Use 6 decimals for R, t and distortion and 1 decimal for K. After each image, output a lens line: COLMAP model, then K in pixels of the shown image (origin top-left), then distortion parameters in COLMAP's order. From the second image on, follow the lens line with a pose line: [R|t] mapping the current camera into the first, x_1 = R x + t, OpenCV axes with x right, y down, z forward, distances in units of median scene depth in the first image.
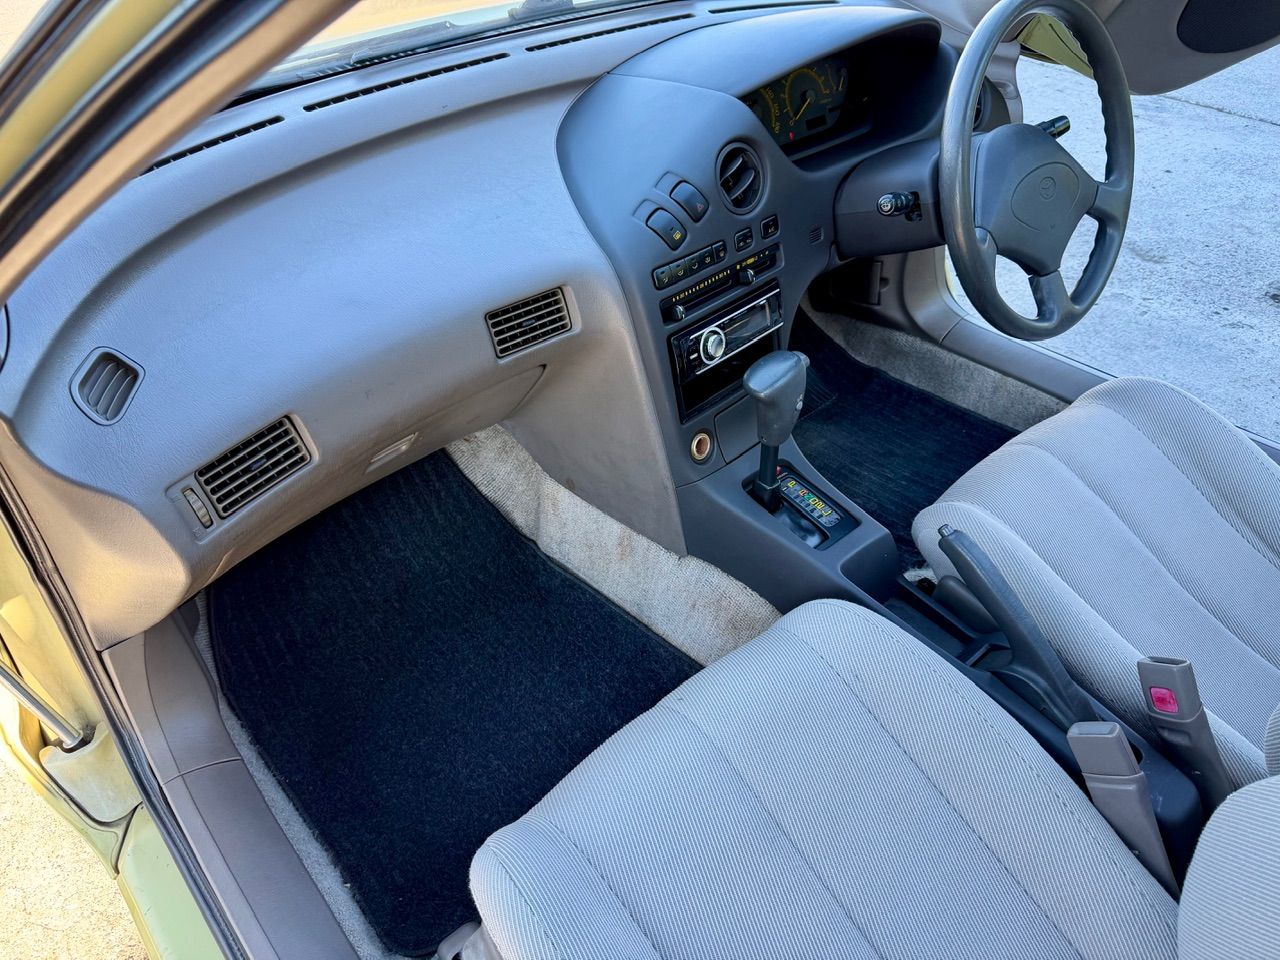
lens RADIAL K [[910.5, 0, 642.8], [0, 910.5, 493.8], [0, 0, 1]] dist [0.016464, -0.027945]
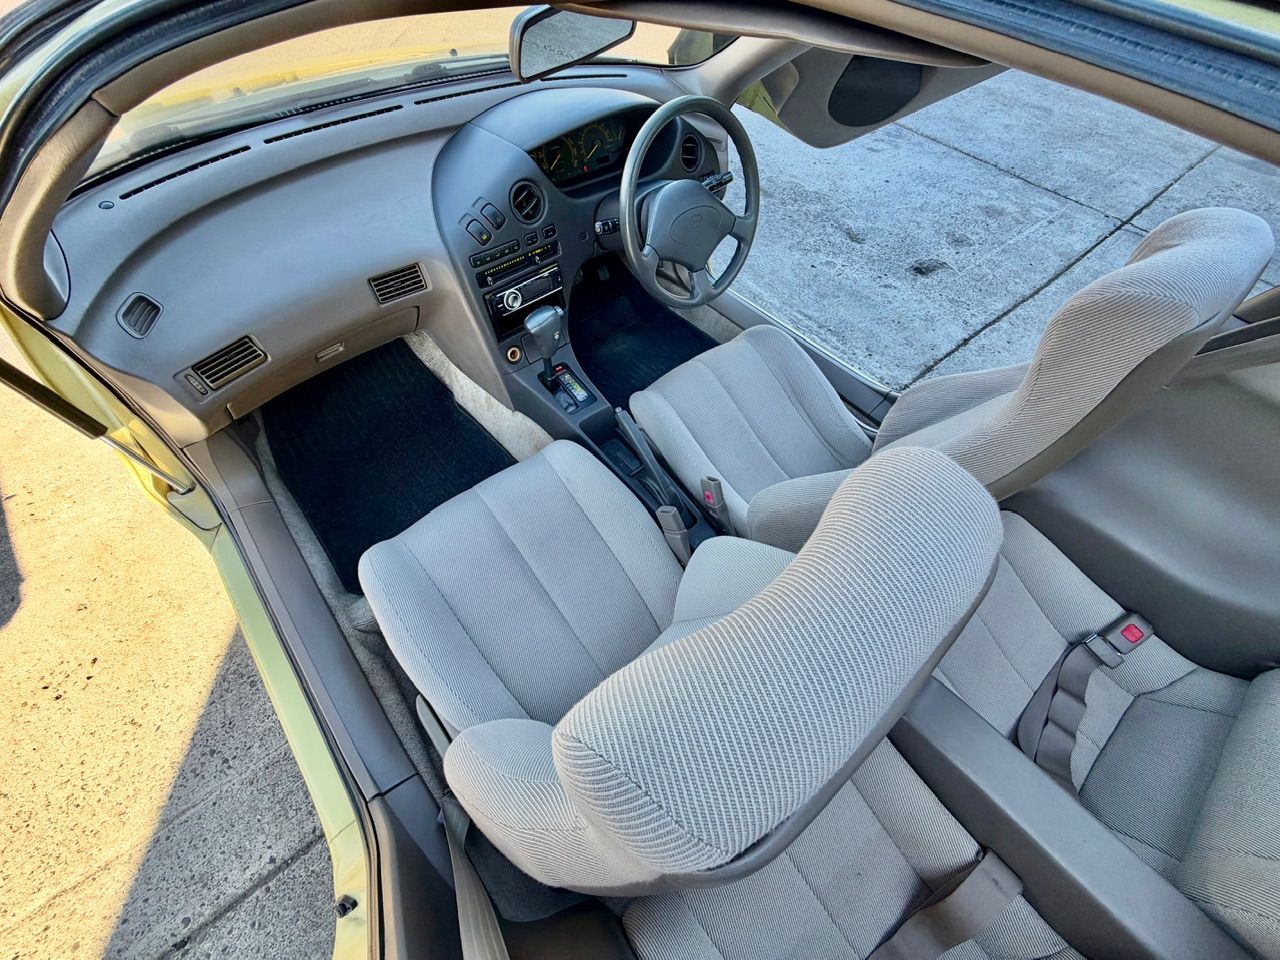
lens RADIAL K [[509.0, 0, 636.5], [0, 509.0, 478.5], [0, 0, 1]] dist [-0.000024, 0.000136]
pose [[0.997877, 0.048293, 0.043702, 0.291886], [-0.057589, 0.967645, 0.245657, -0.078669], [-0.030424, -0.247652, 0.968371, -0.096114]]
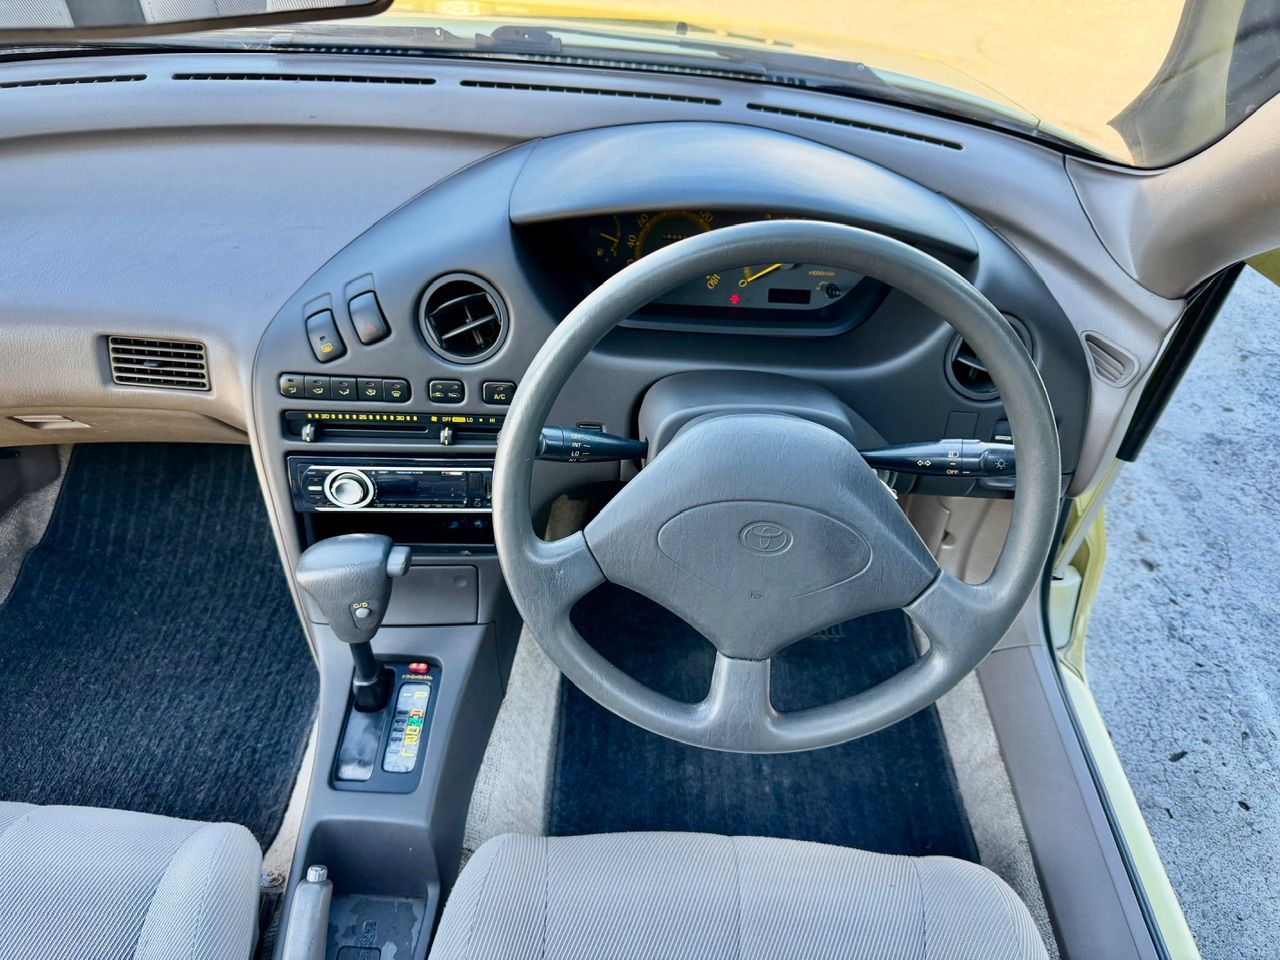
lens RADIAL K [[910.5, 0, 636.4], [0, 910.5, 490.4], [0, 0, 1]] dist [0.016464, -0.027945]
pose [[0.725446, 0.494157, -0.479101, 0.630491], [-0.481892, 0.861670, 0.159076, -0.401303], [0.491435, 0.115474, 0.863225, 0.417551]]
